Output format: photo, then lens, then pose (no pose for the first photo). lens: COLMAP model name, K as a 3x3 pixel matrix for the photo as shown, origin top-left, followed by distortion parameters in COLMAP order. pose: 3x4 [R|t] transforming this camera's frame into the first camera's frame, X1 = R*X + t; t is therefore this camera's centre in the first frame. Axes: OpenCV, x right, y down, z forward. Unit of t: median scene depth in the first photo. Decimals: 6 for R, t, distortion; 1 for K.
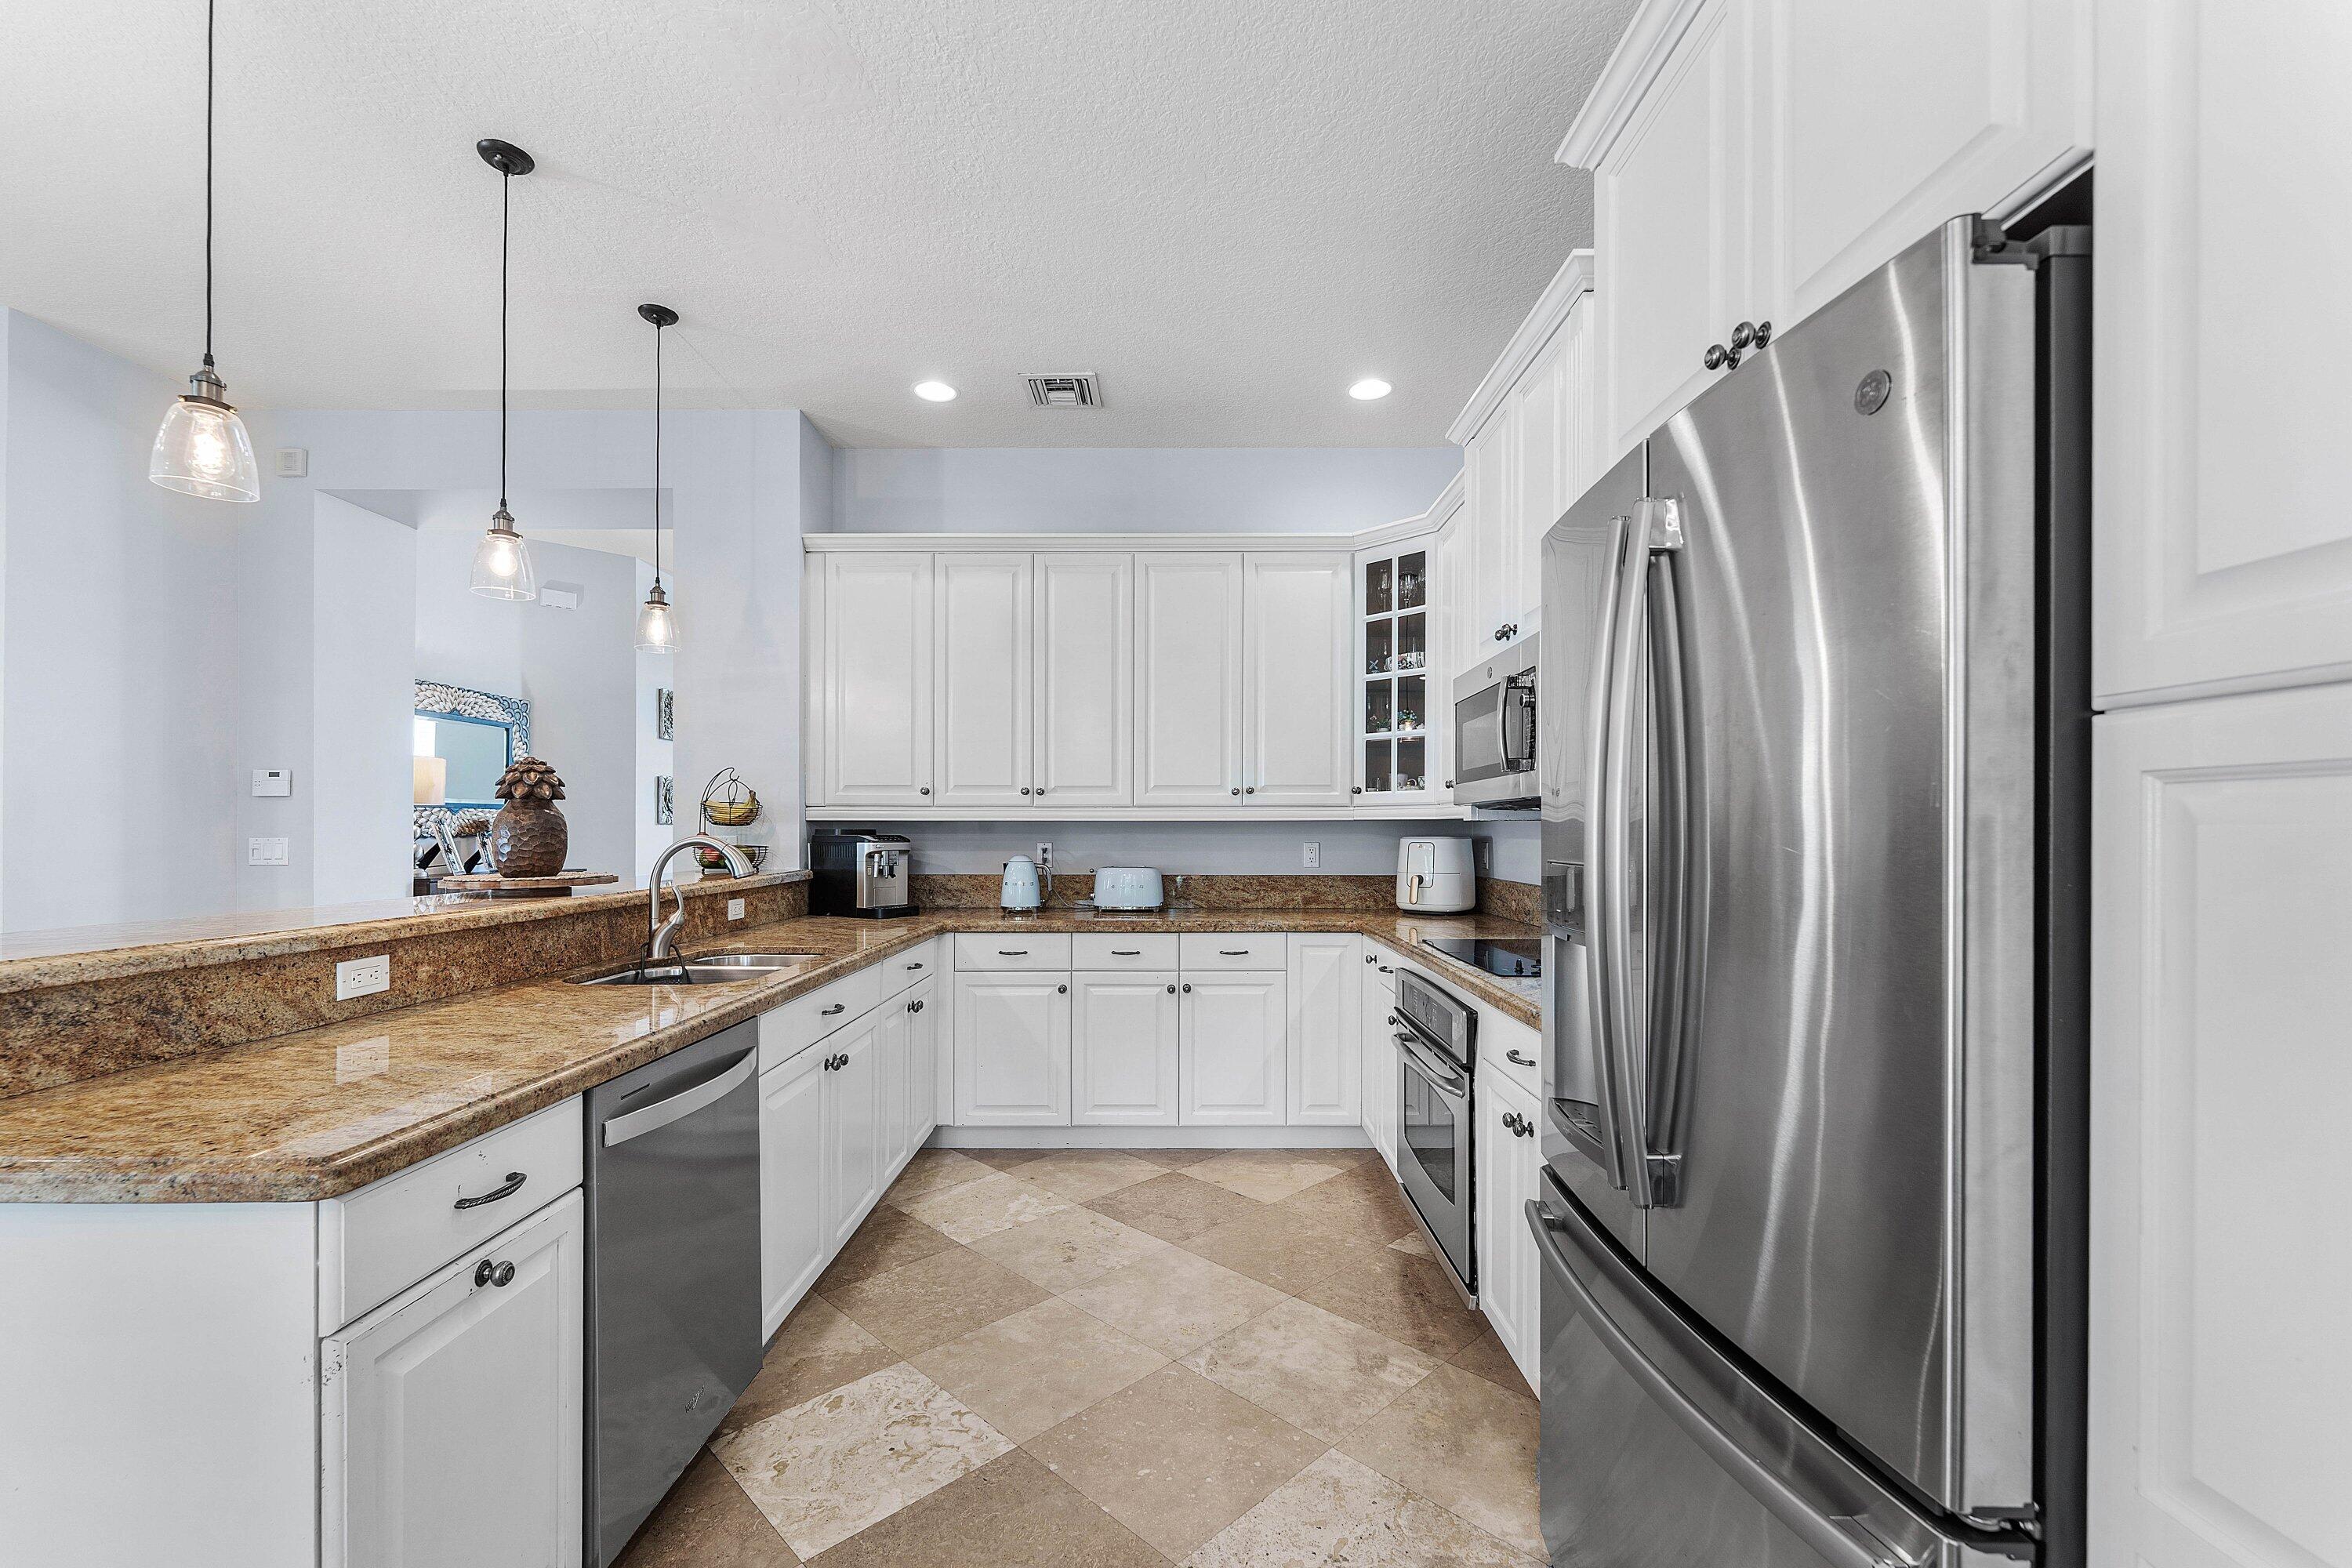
lens RADIAL K [[974.8, 0, 1181.1], [0, 974.8, 832.5], [0, 0, 1]] dist [-0.000259, 0.000458]
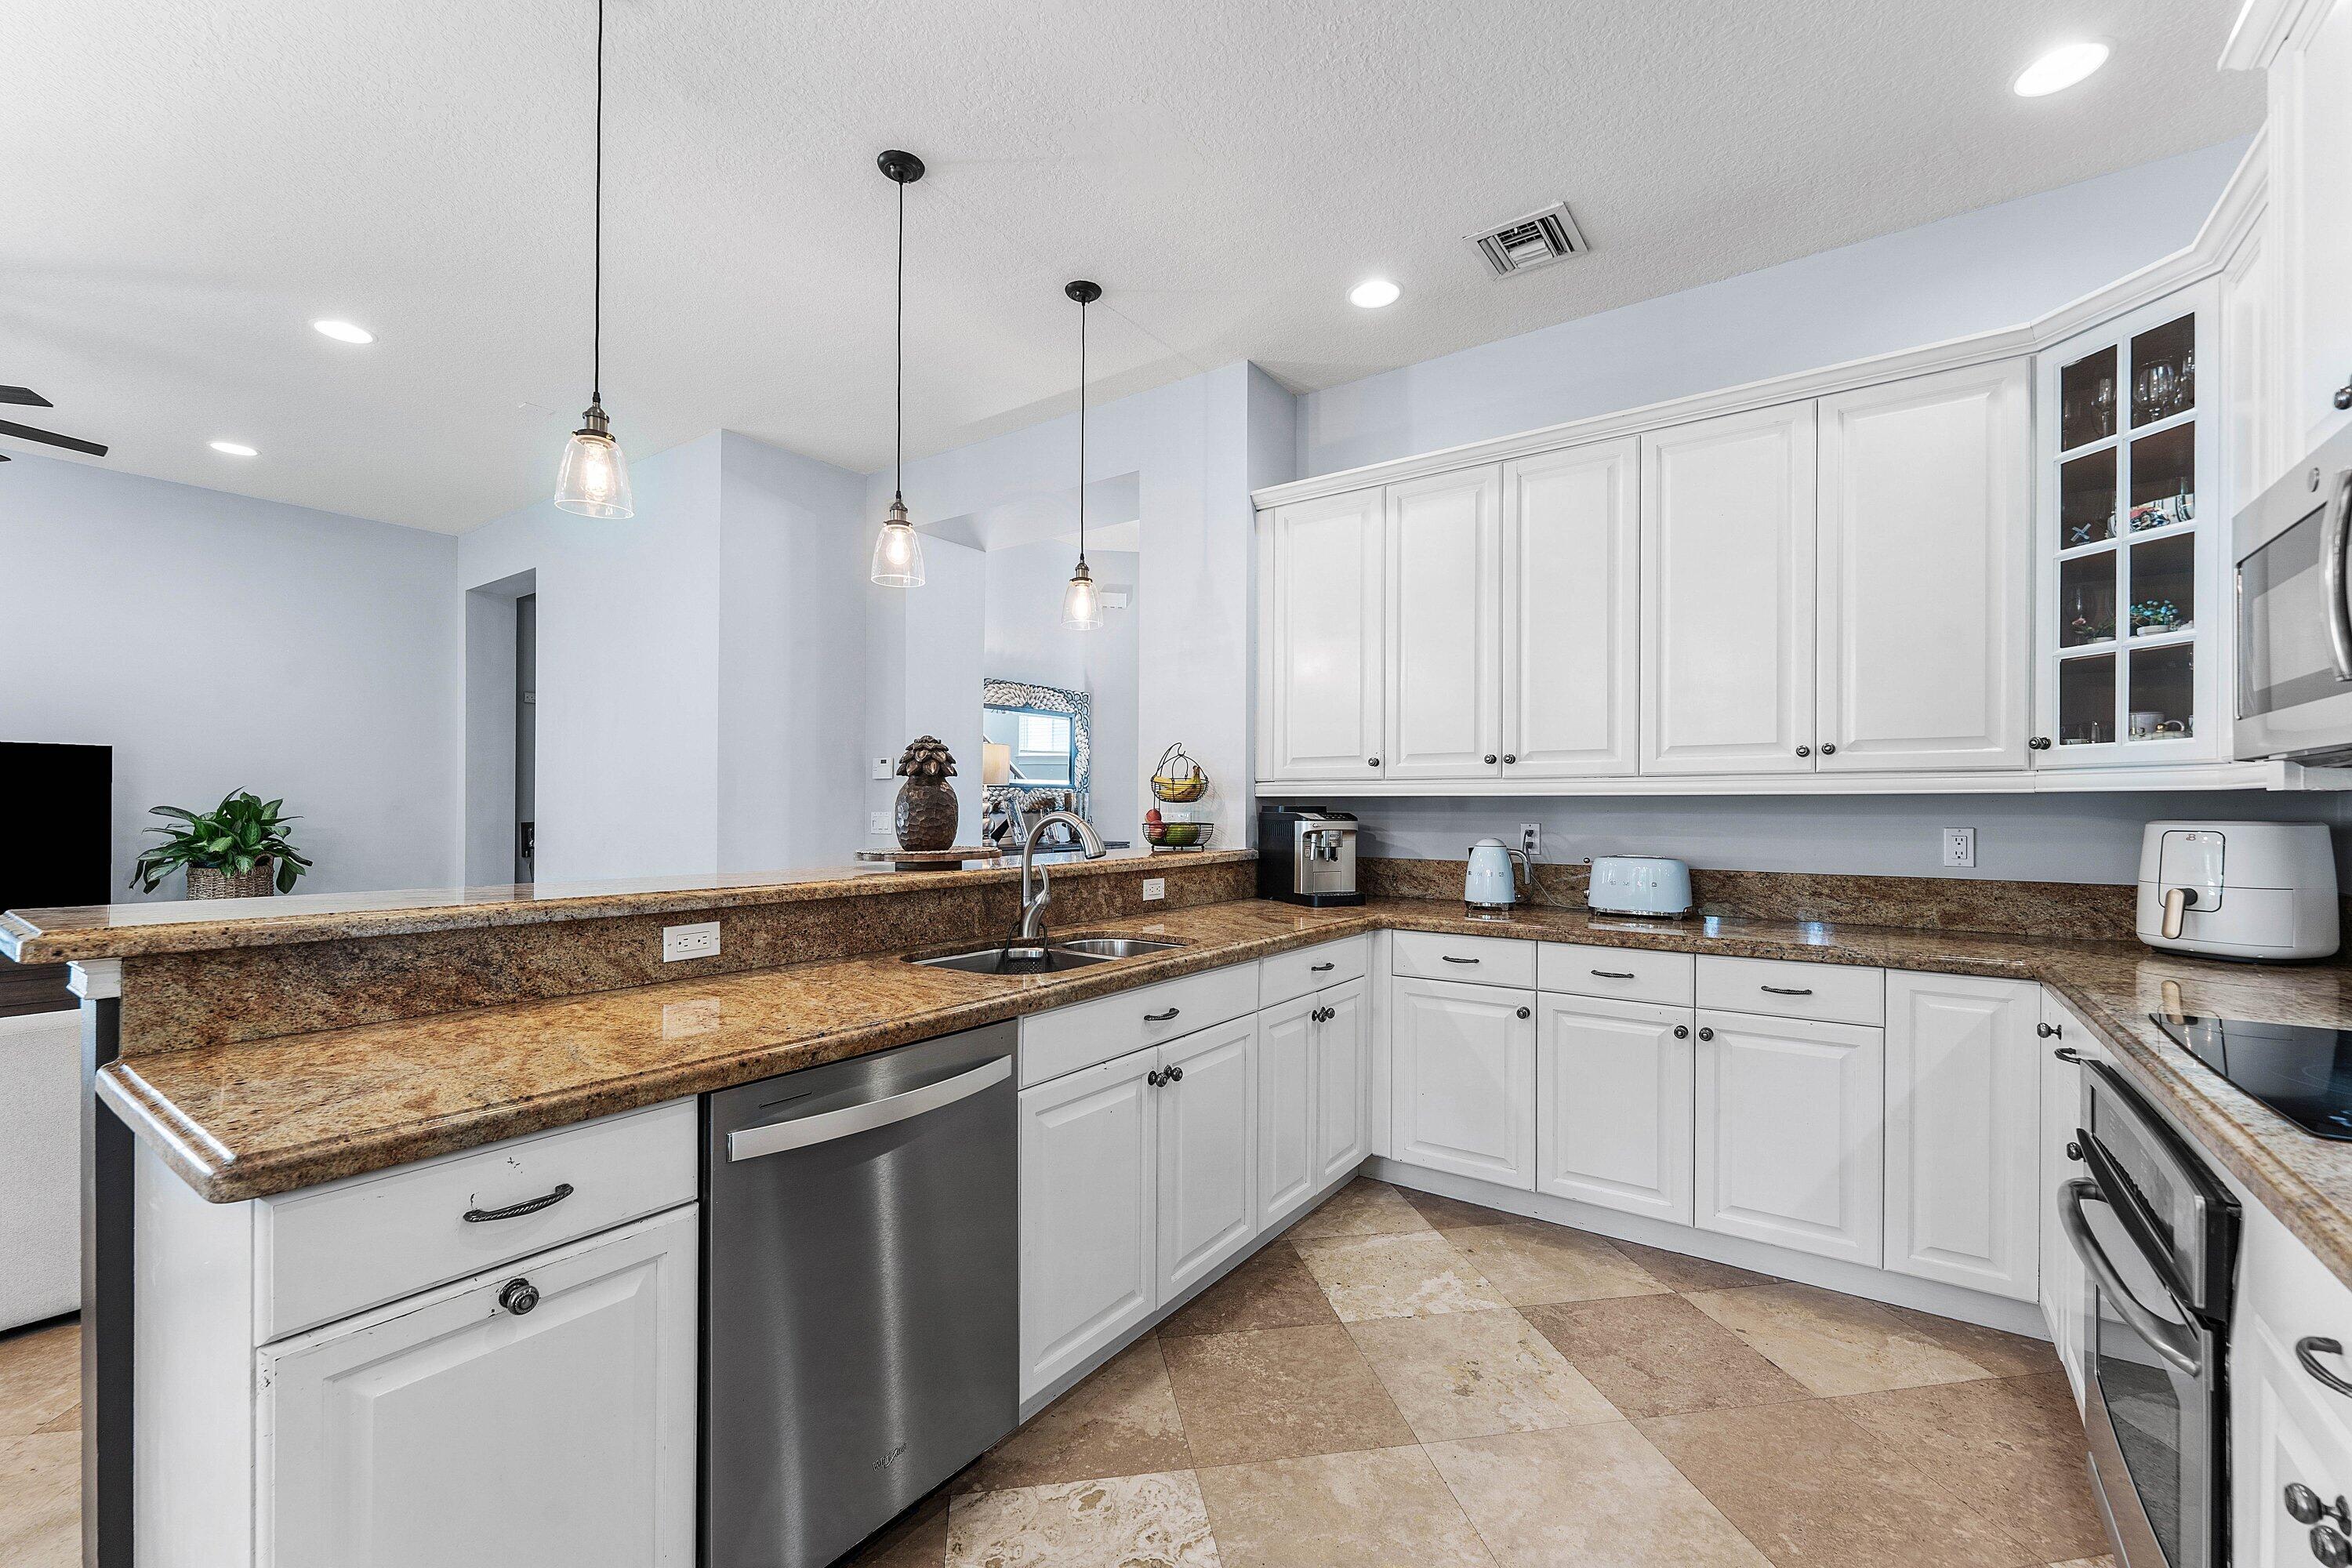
lens RADIAL K [[974.8, 0, 1166.5], [0, 974.8, 804.6], [0, 0, 1]] dist [-0.000259, 0.000458]
pose [[0.811564, 0.001099, -0.584262, 0.103626], [-0.004553, 0.999980, -0.004443, 0.000027], [0.584245, 0.006266, 0.811553, 0.210819]]
